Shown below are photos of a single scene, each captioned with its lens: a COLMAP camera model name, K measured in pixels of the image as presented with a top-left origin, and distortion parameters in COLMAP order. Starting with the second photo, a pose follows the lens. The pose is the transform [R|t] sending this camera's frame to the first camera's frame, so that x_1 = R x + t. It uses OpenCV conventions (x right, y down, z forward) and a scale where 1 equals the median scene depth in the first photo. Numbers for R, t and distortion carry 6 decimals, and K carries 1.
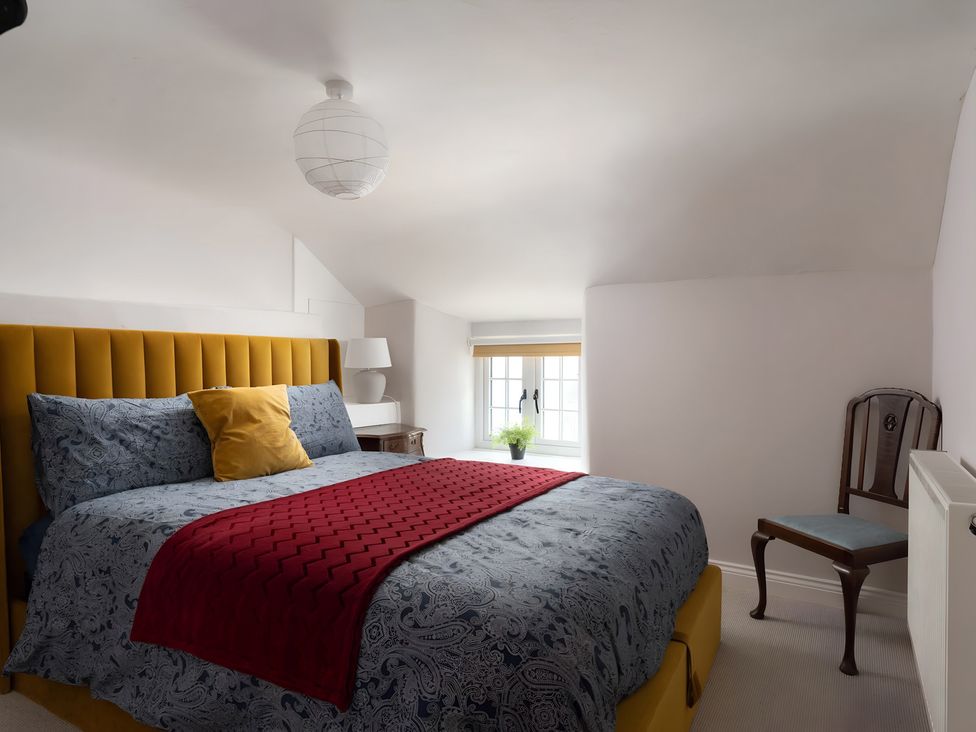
lens RADIAL K [[606.4, 0, 488.0], [0, 606.4, 366.0], [0, 0, 1]] dist [-0.000609, -0.000082]
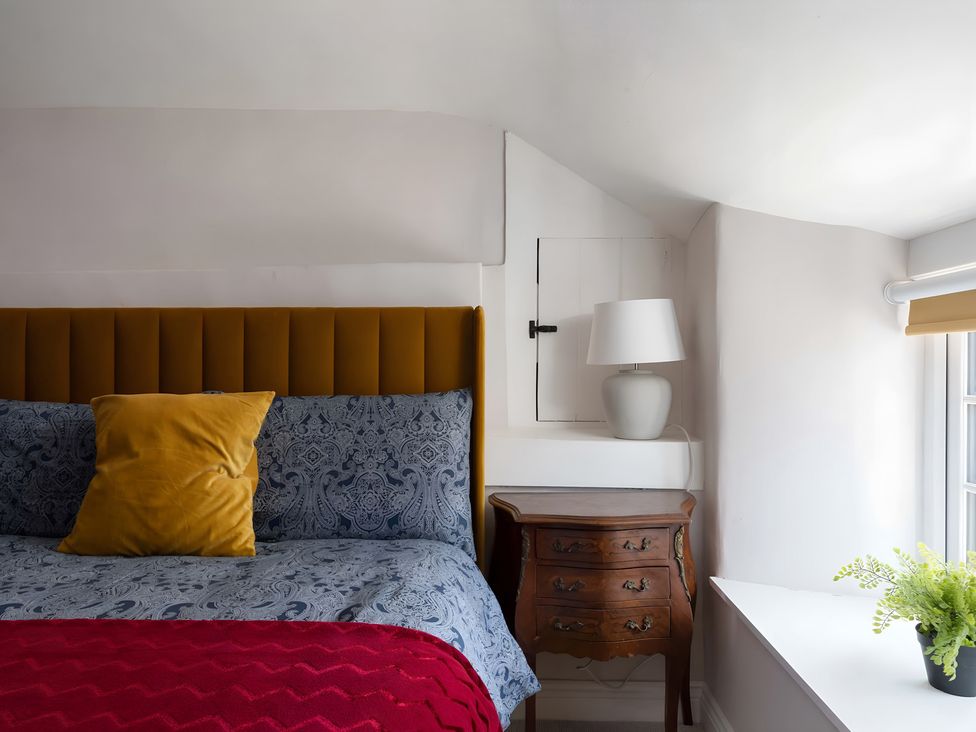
lens RADIAL K [[700.6, 0, 488.0], [0, 700.6, 366.0], [0, 0, 1]] dist [0.002850, 0.000481]
pose [[0.482349, 0.002727, -0.875975, 0.336906], [-0.004458, 0.999990, 0.000658, 0.006390], [0.875968, 0.003588, 0.482356, 0.940339]]
